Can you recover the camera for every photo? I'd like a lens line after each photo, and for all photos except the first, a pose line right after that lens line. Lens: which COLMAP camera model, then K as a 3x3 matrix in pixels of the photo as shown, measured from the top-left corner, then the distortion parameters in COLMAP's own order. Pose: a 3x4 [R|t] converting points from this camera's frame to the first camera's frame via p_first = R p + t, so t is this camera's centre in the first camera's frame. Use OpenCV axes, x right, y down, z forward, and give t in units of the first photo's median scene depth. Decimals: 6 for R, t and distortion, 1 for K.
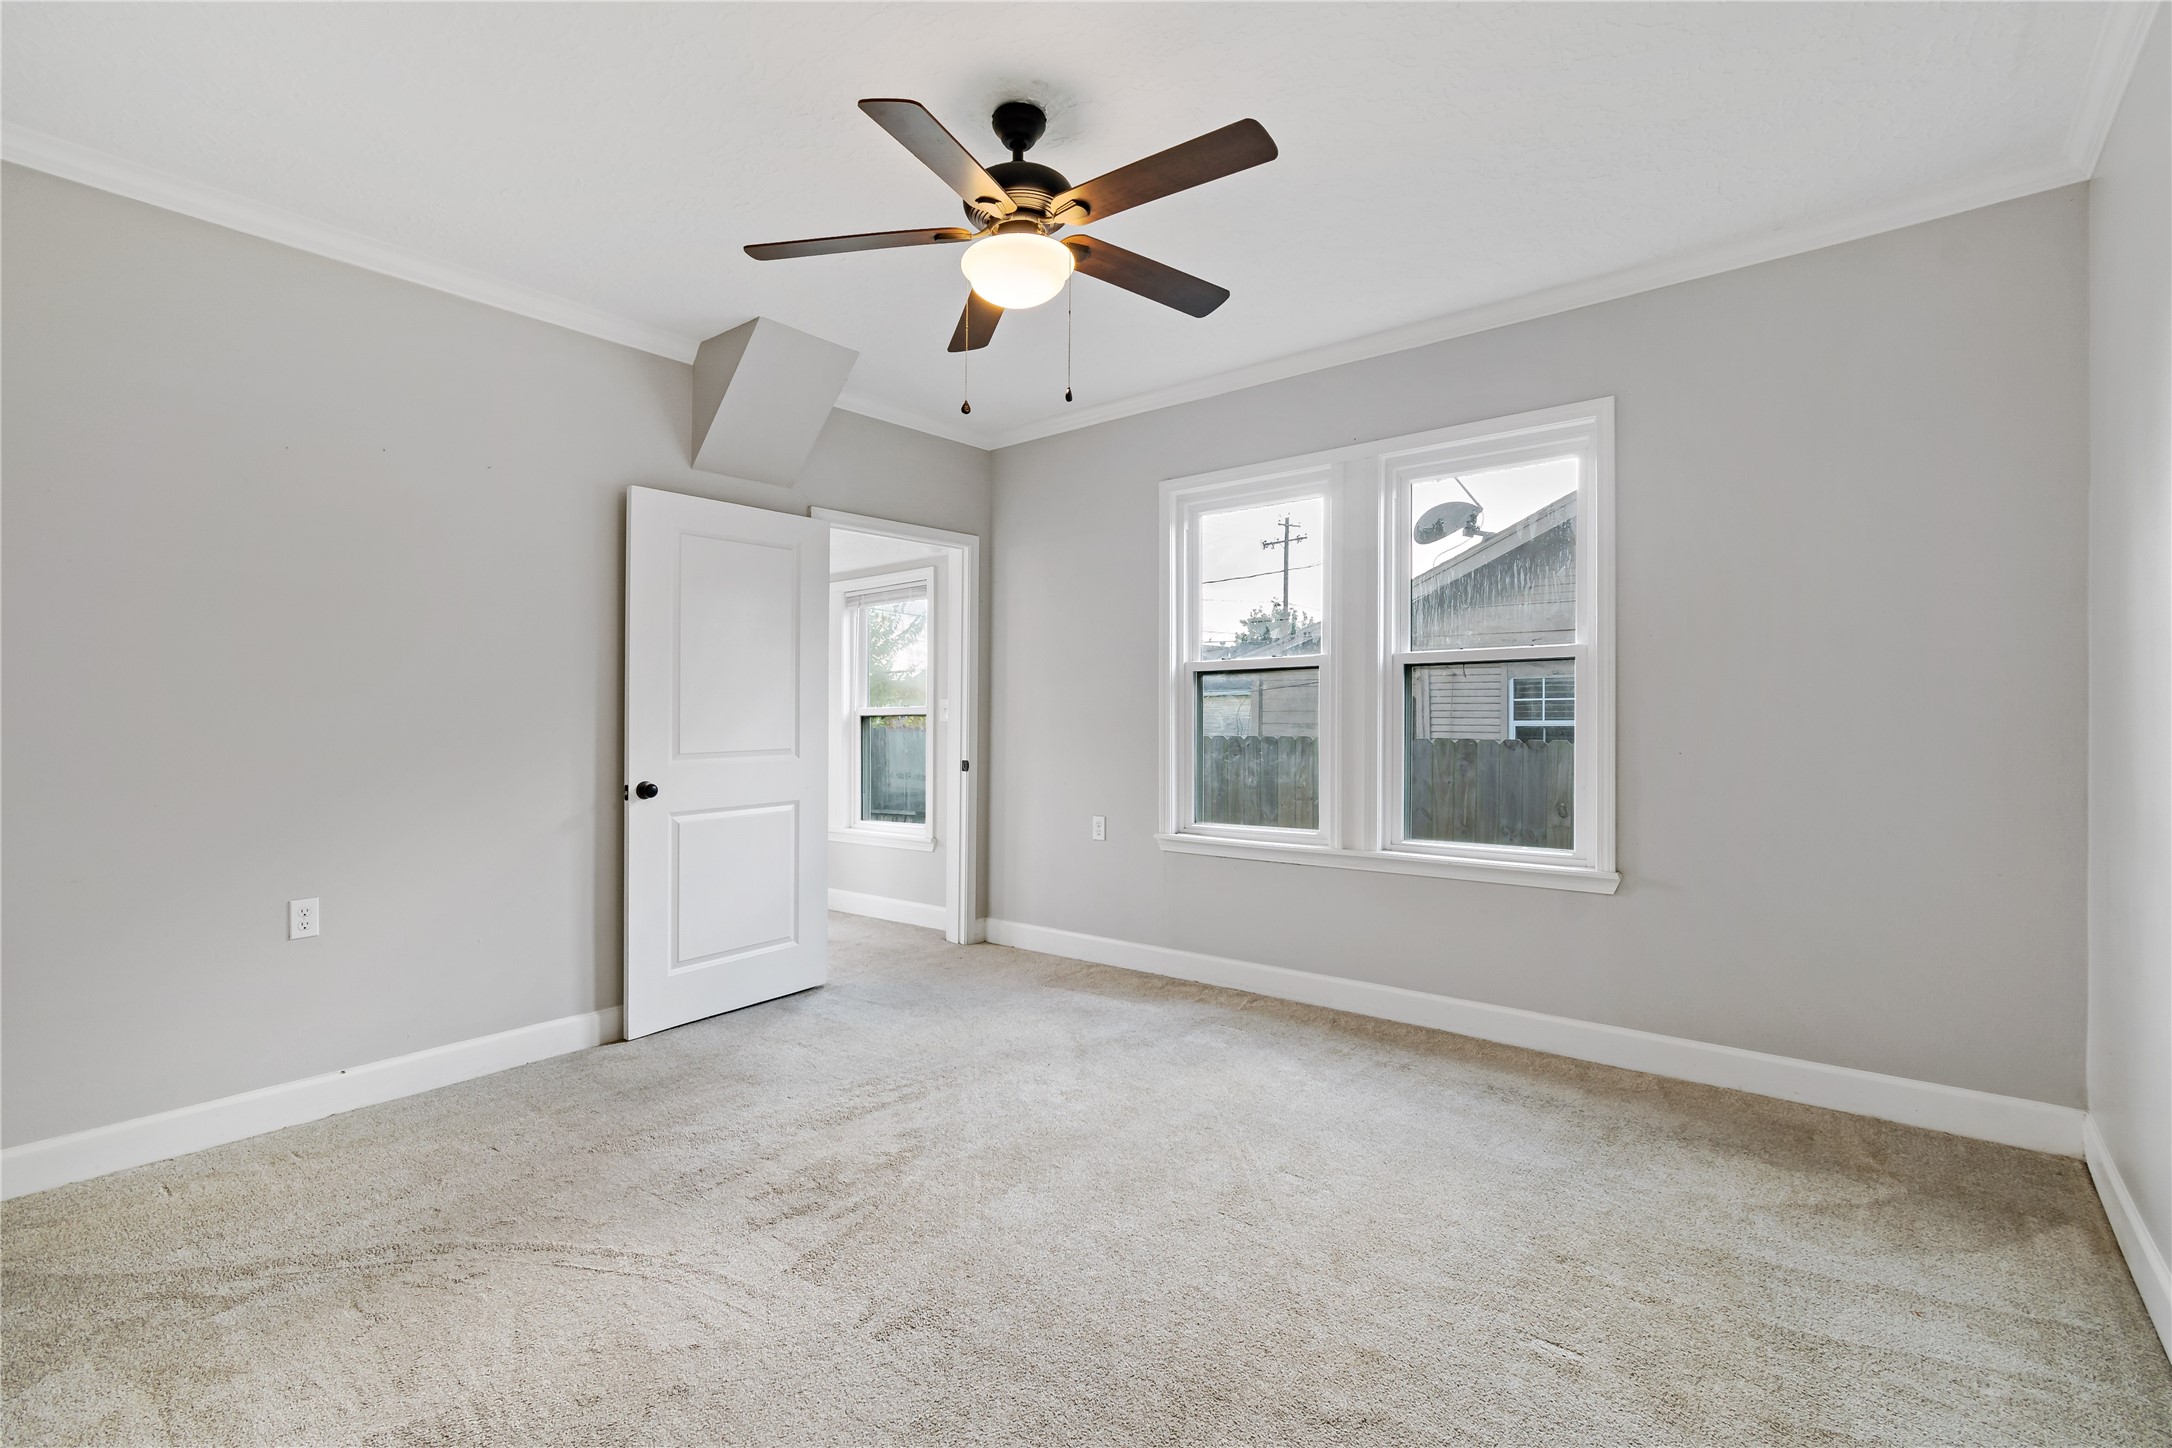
lens RADIAL K [[975.3, 0, 1086.6], [0, 975.3, 714.1], [0, 0, 1]] dist [-0.000608, -0.000188]
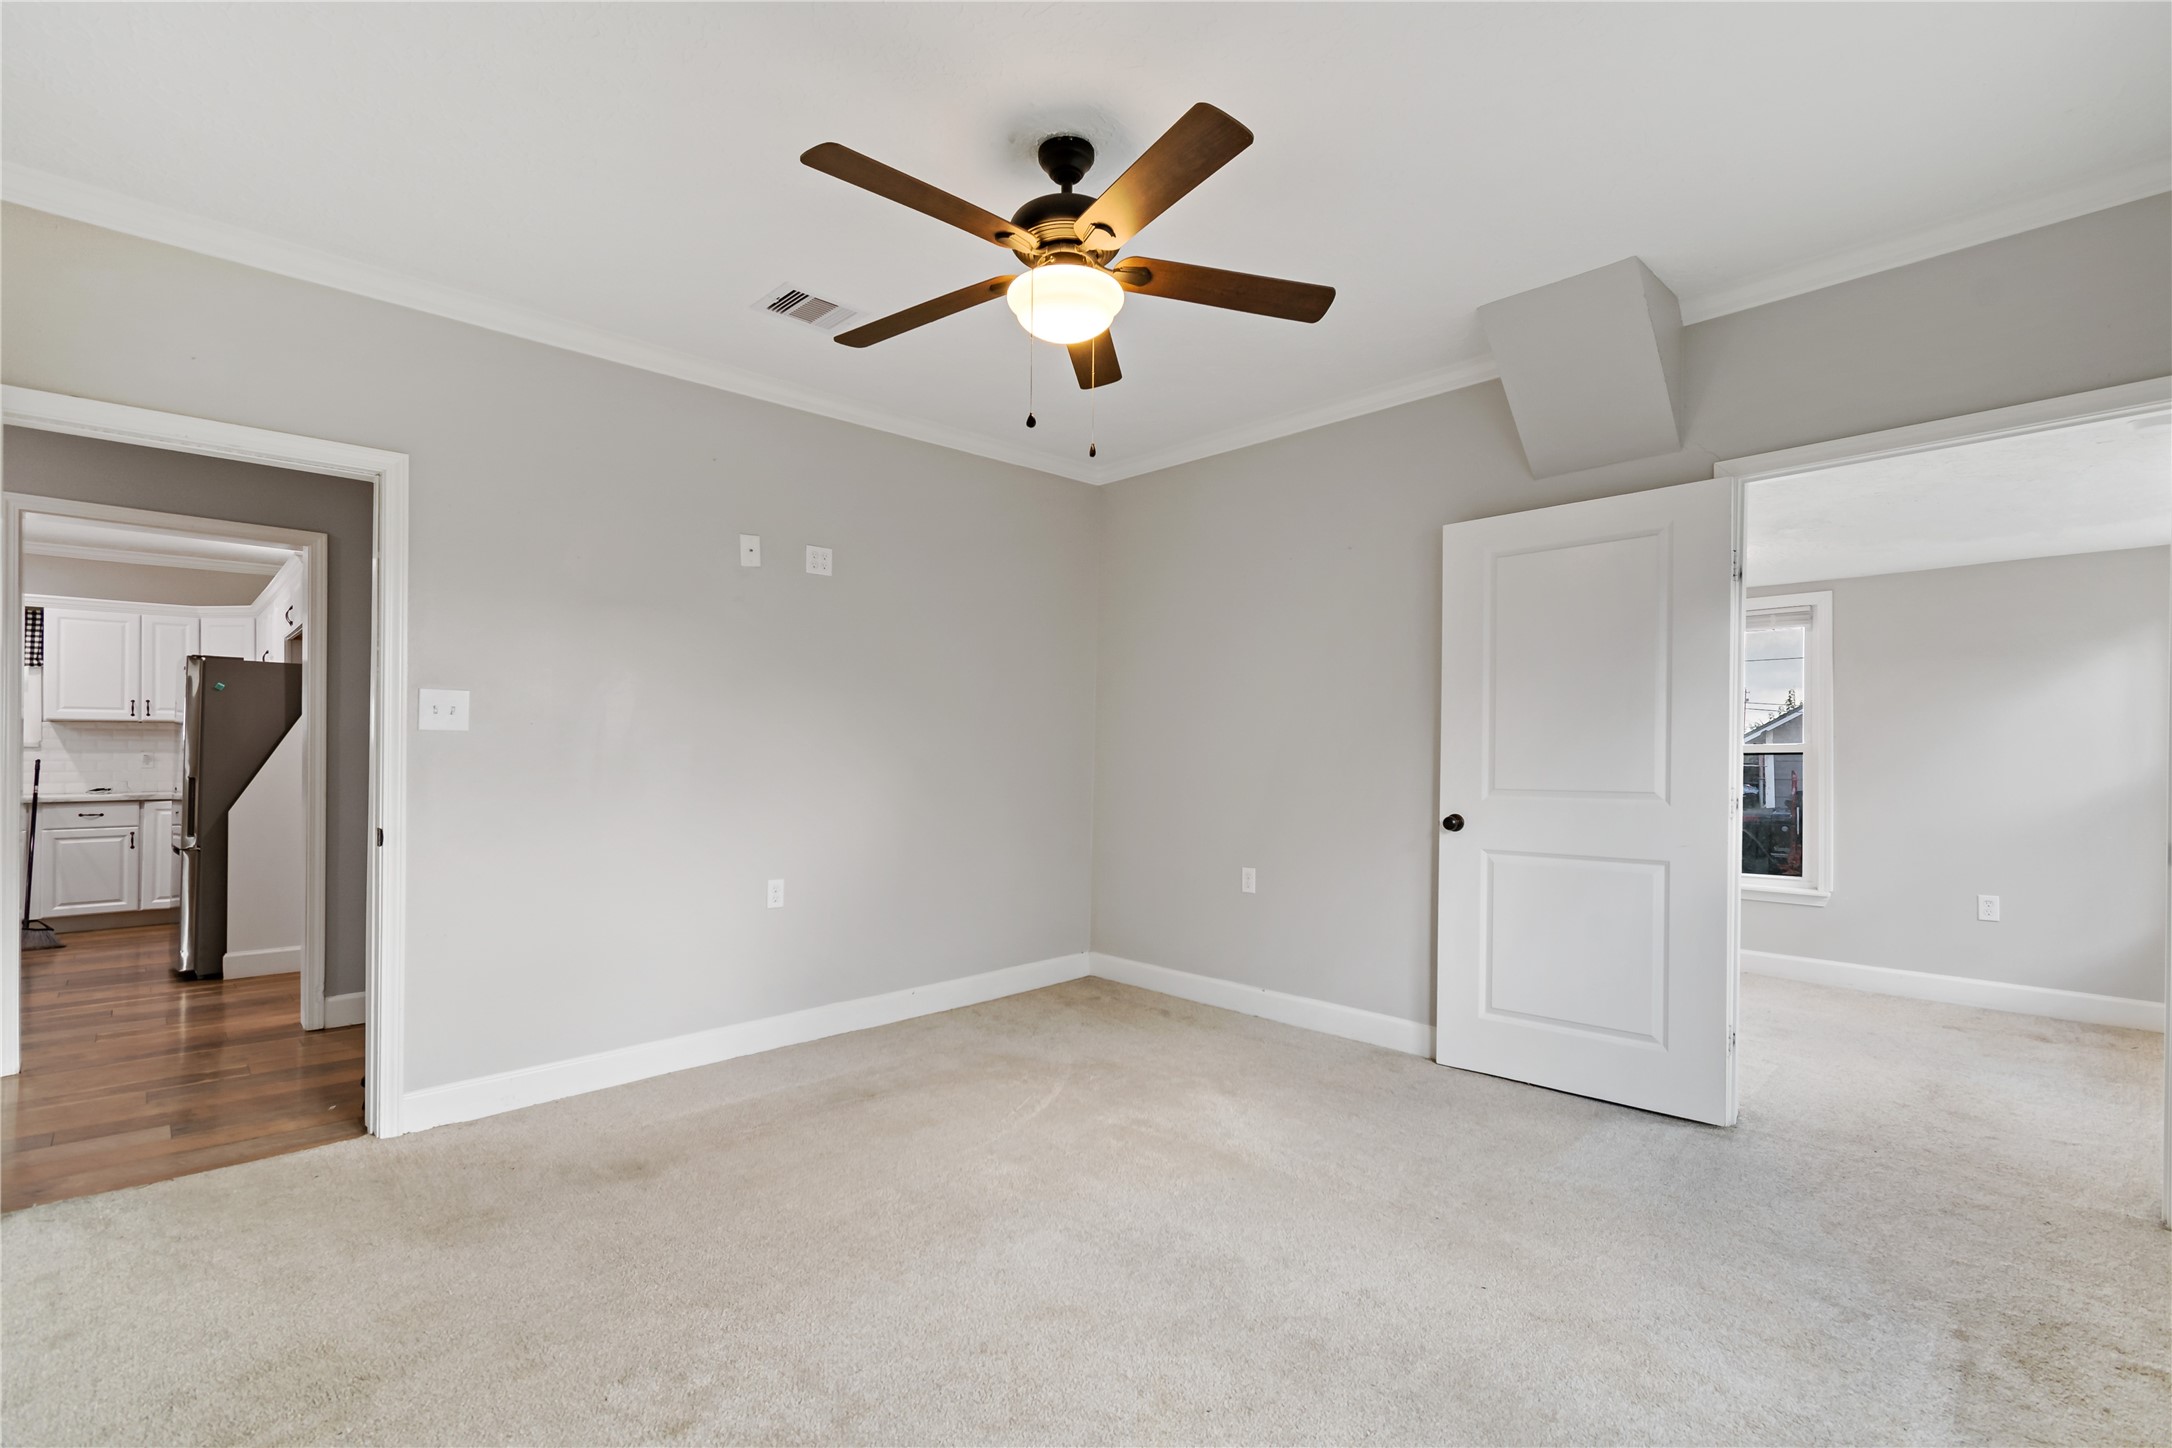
lens RADIAL K [[977.4, 0, 1086.1], [0, 977.4, 736.1], [0, 0, 1]] dist [0.000187, -0.000002]
pose [[-0.120158, -0.001573, -0.992754, 0.598816], [-0.001008, 0.999998, -0.001463, -0.009131], [0.992754, 0.000825, -0.120160, 0.750729]]
